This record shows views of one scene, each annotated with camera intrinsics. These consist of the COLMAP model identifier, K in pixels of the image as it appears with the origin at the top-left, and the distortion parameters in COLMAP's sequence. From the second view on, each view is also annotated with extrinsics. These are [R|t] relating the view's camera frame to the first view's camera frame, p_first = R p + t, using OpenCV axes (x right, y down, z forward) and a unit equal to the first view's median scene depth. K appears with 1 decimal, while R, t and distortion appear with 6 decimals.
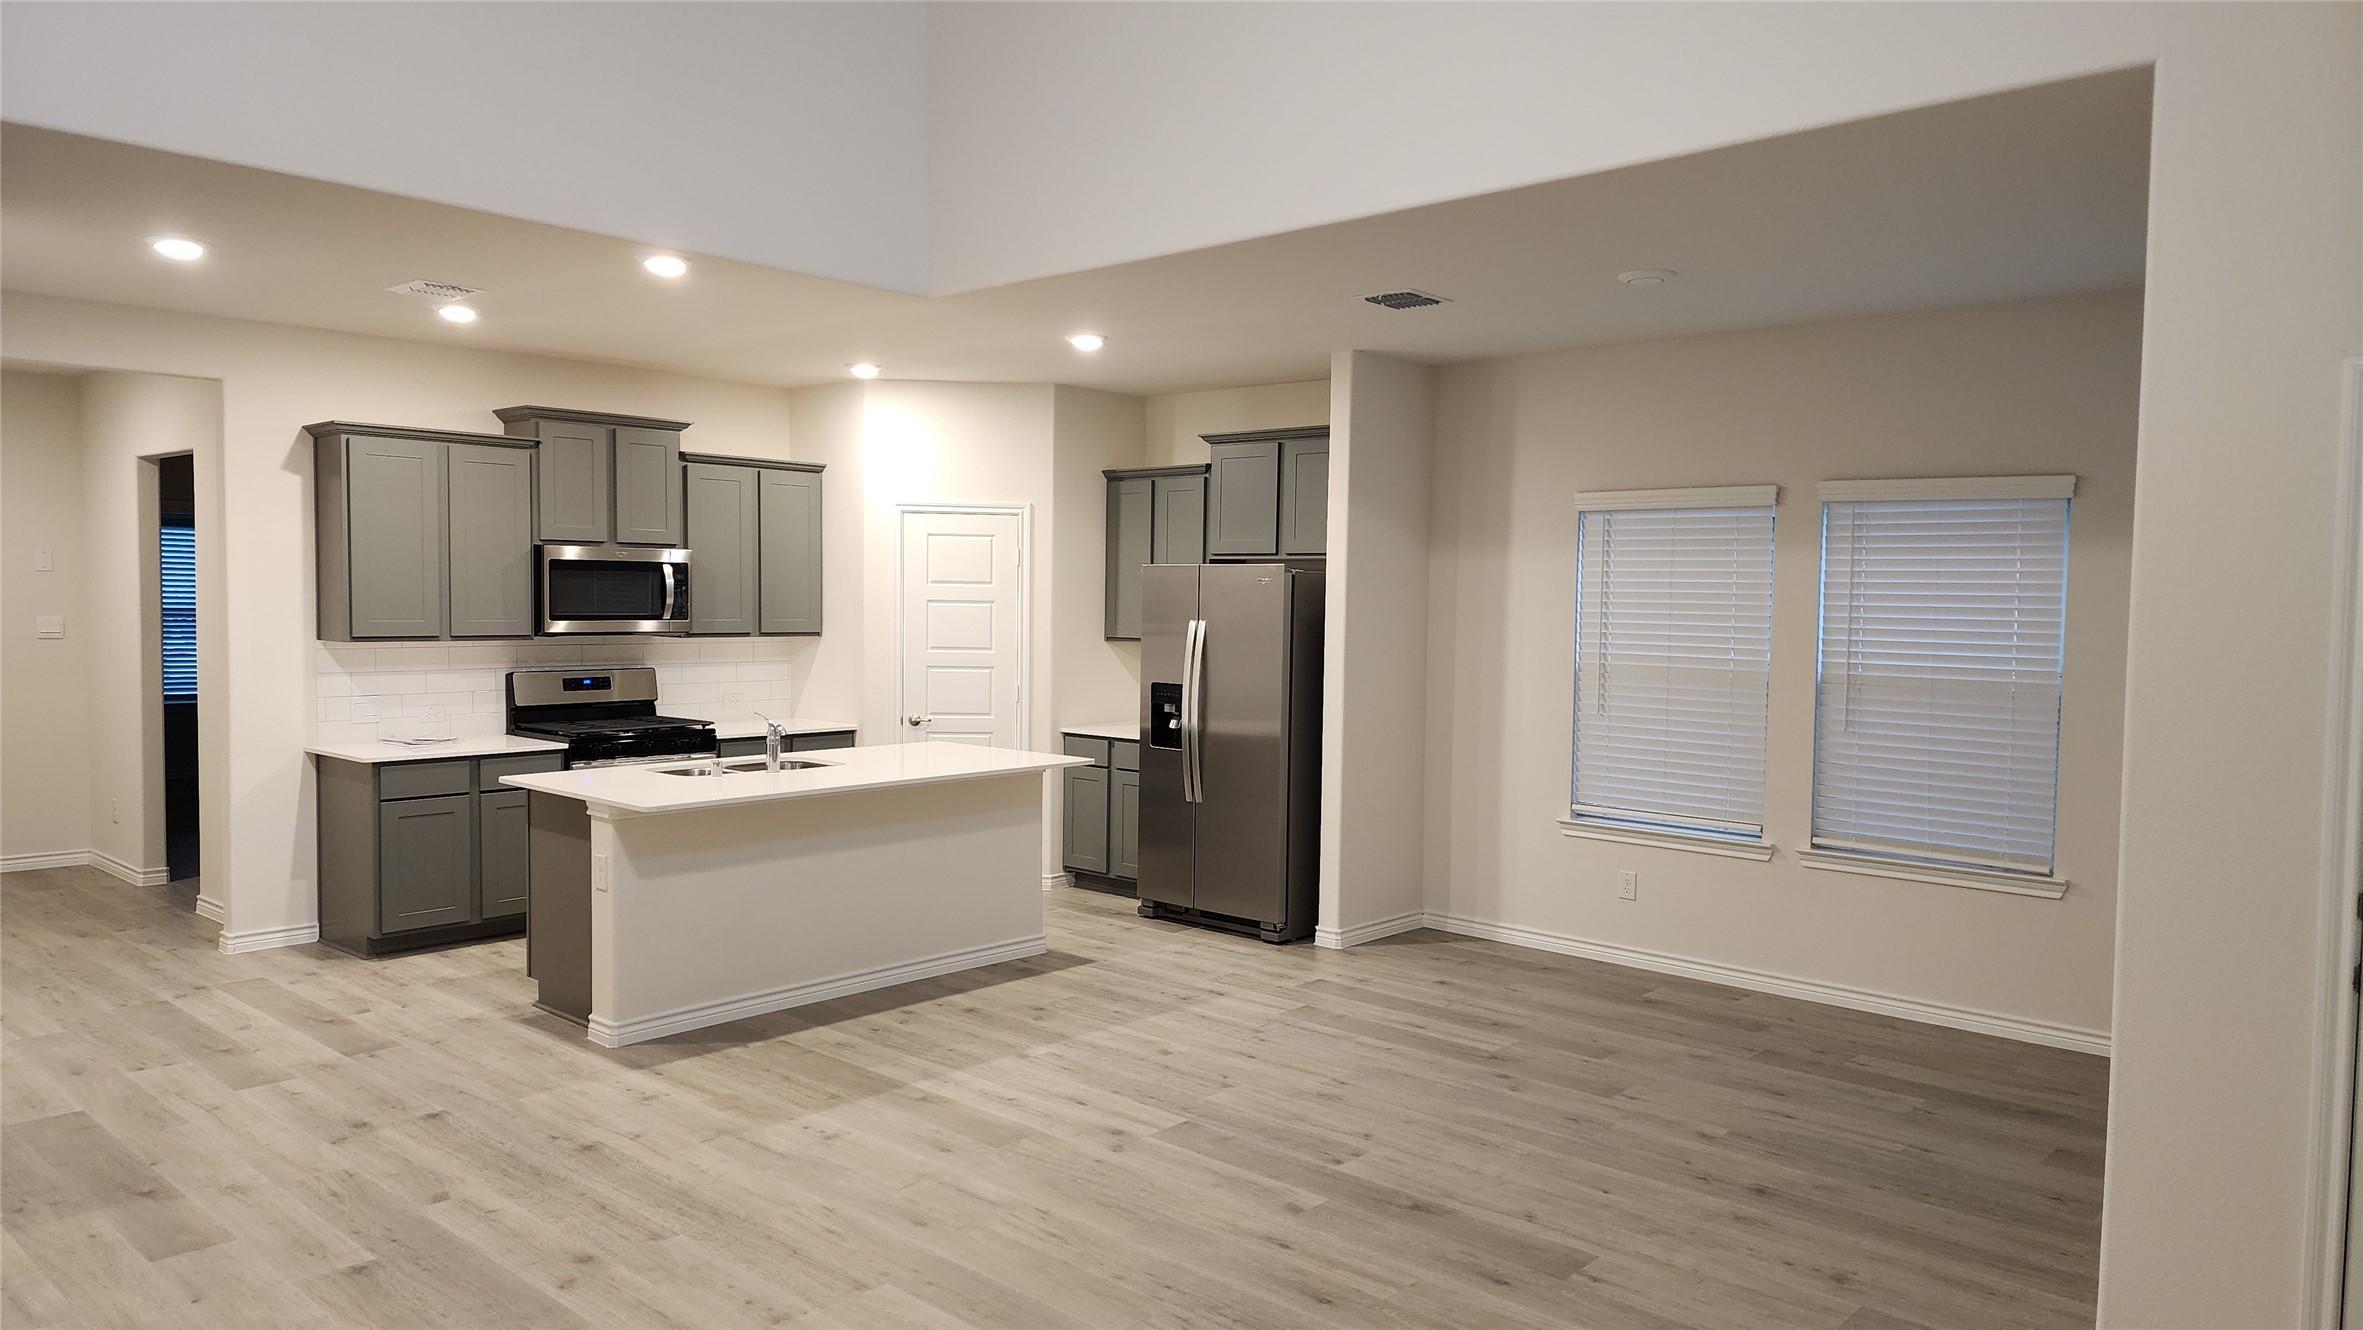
lens RADIAL K [[1592.5, 0, 1181.5], [0, 1592.5, 665.0], [0, 0, 1]] dist [0.100038, -0.088961]
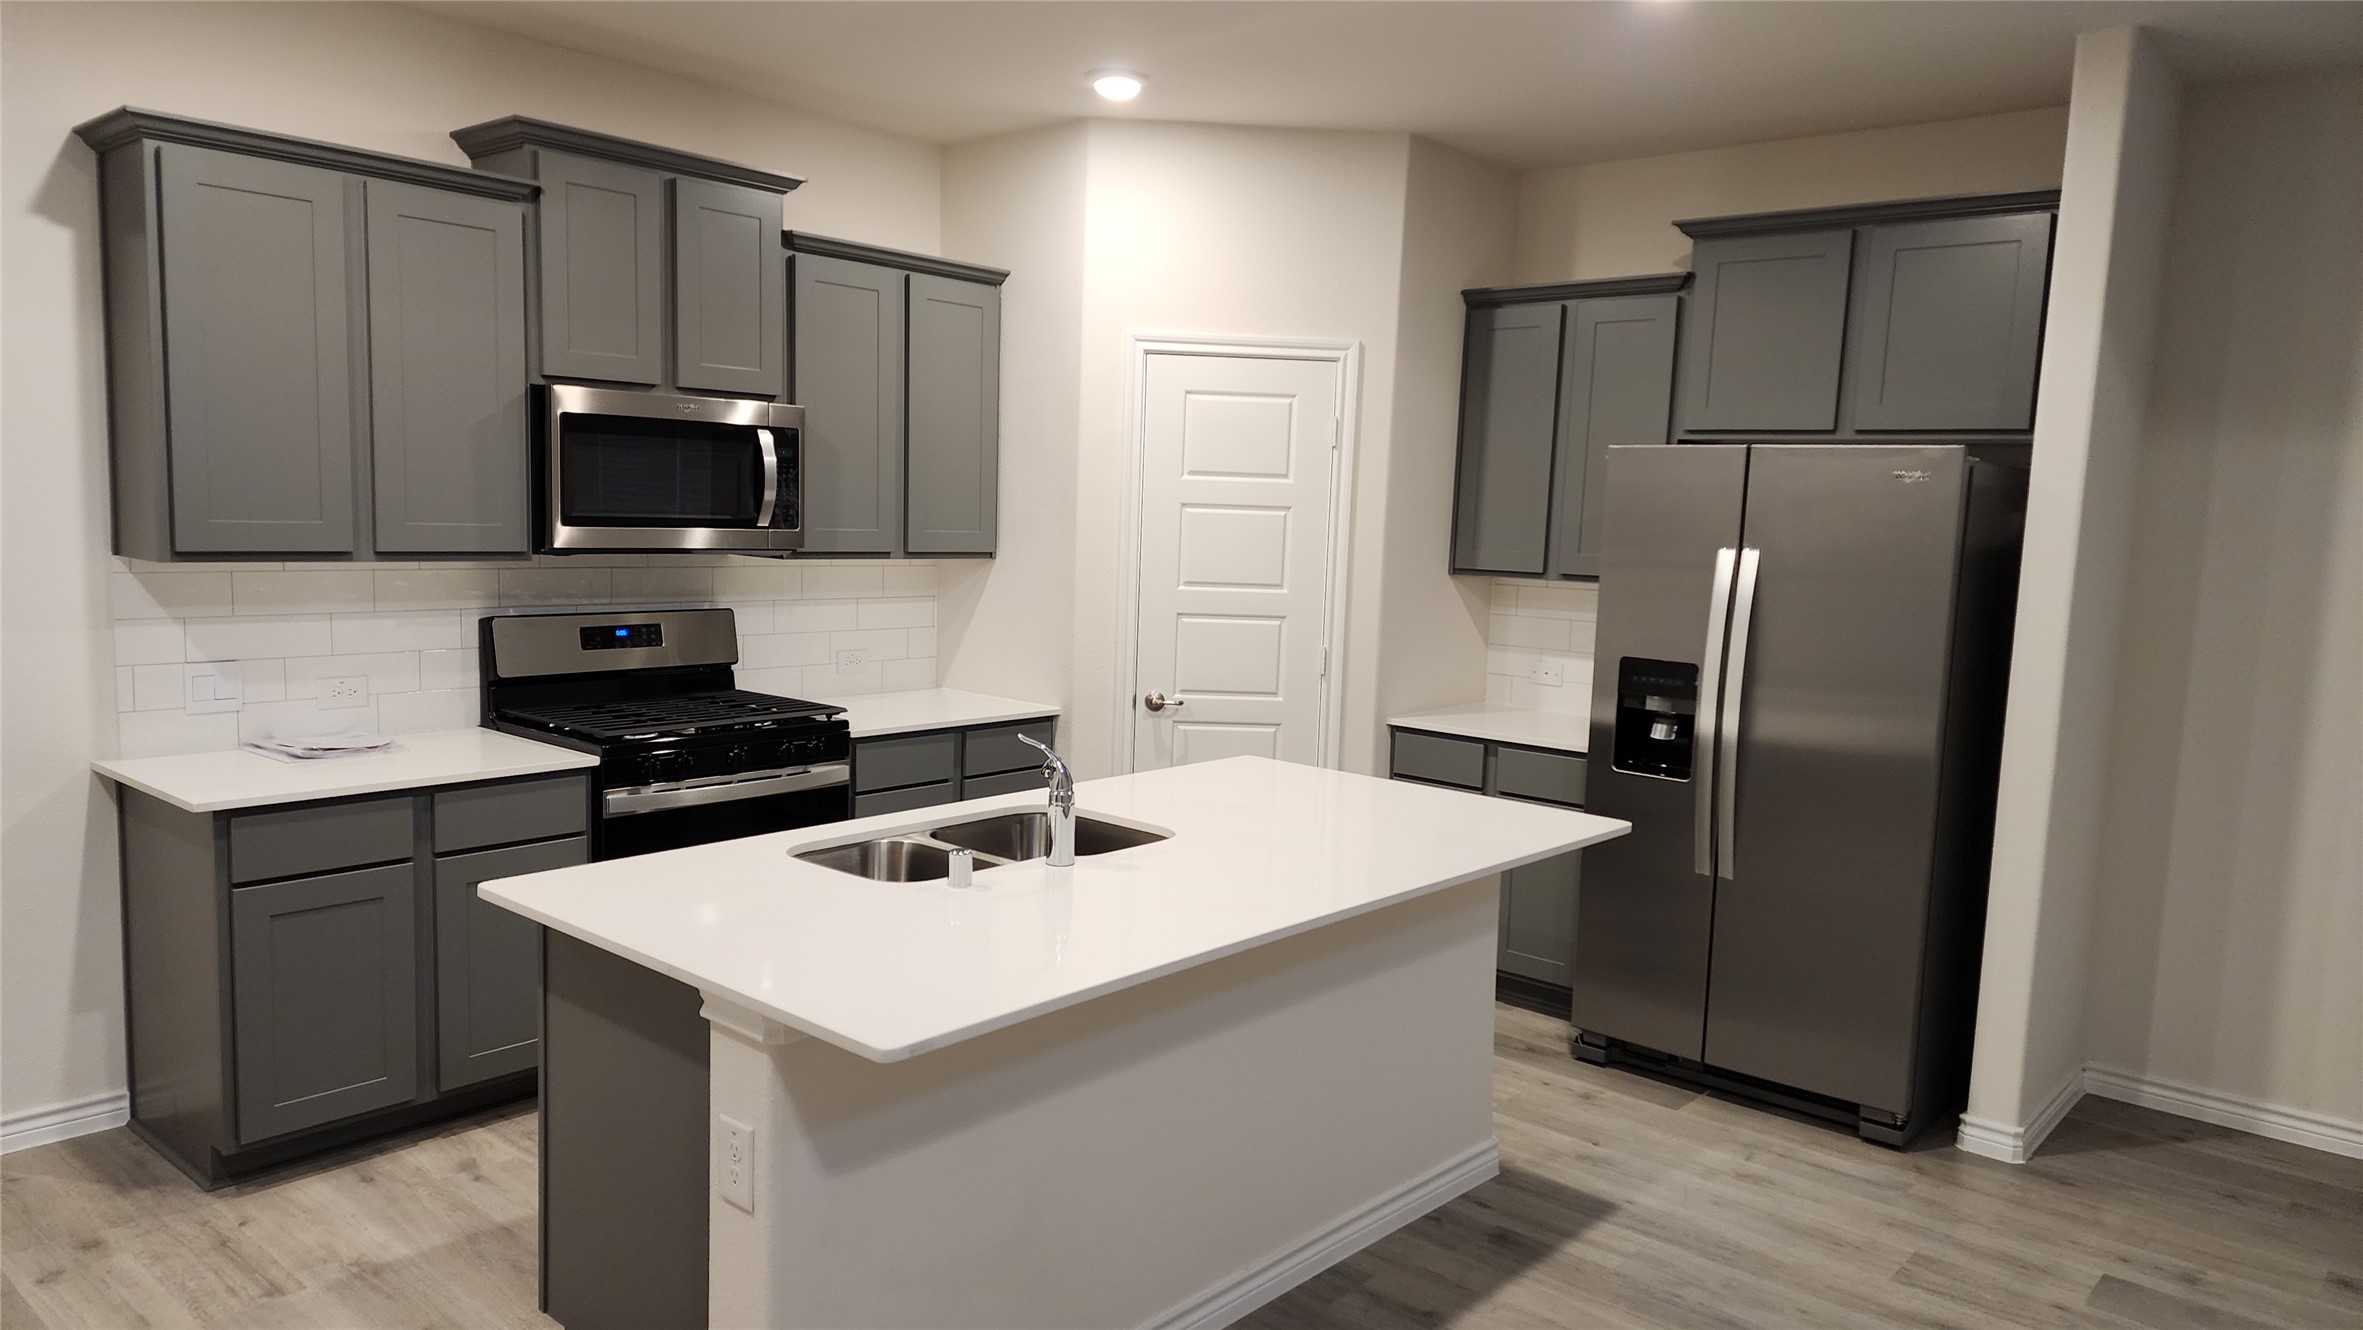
lens RADIAL K [[1592.5, 0, 1181.5], [0, 1592.5, 665.0], [0, 0, 1]] dist [0.100038, -0.088961]
pose [[0.999519, 0.018677, 0.024769, -0.195842], [-0.020122, 0.998029, 0.059444, -0.017330], [-0.023610, -0.059914, 0.997924, 0.451136]]
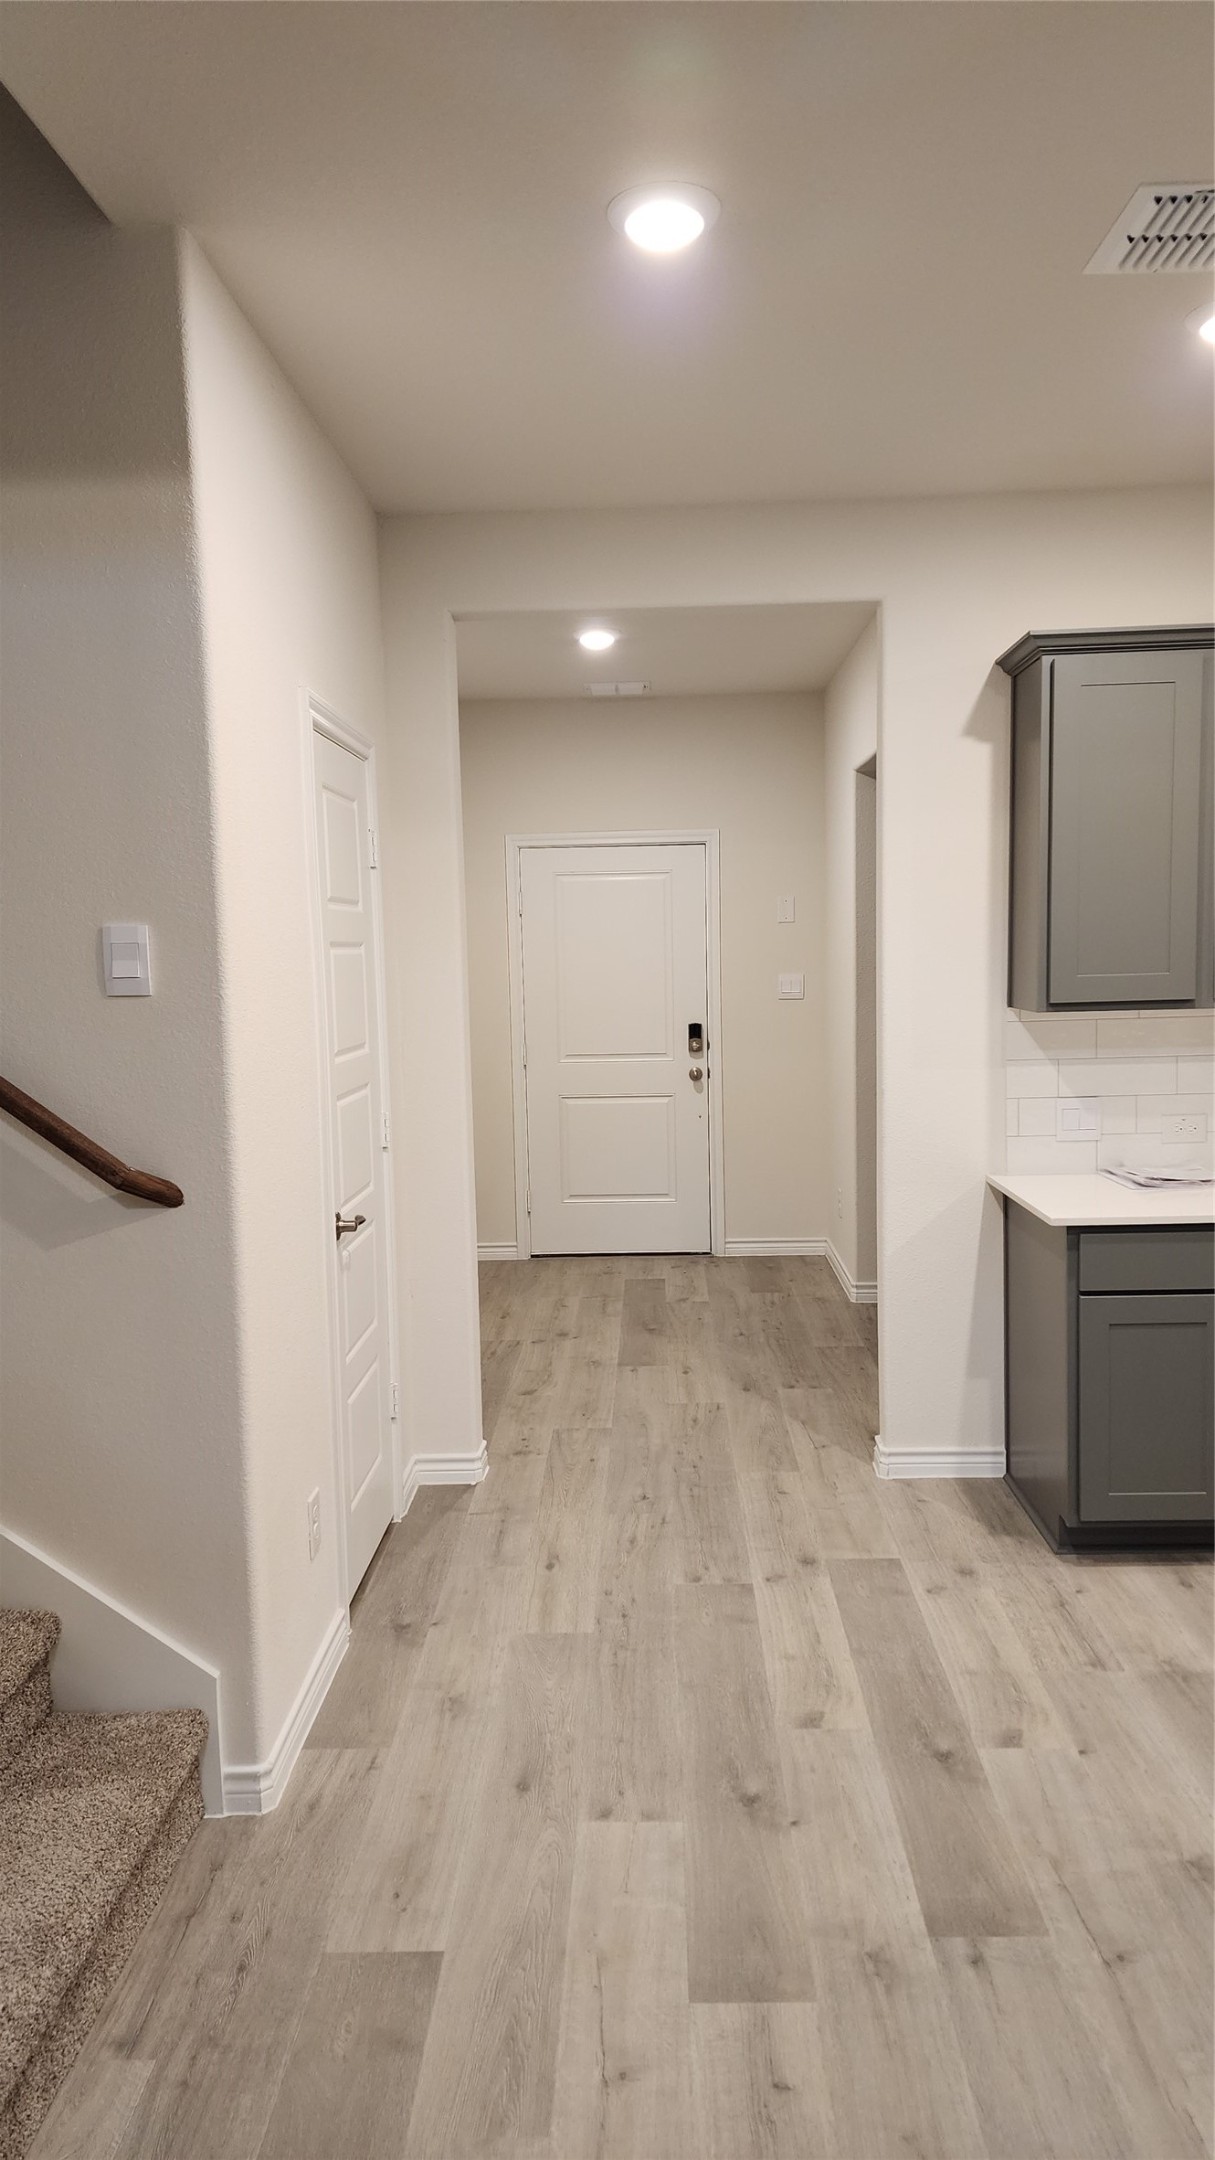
lens RADIAL K [[1455.7, 0, 615.8], [0, 1455.7, 1095.6], [0, 0, 1]] dist [0.100038, -0.088961]
pose [[0.662168, 0.048359, -0.747794, -0.196966], [-0.002801, 0.998068, 0.062063, -0.015326], [0.749350, -0.039002, 0.661024, 0.487154]]
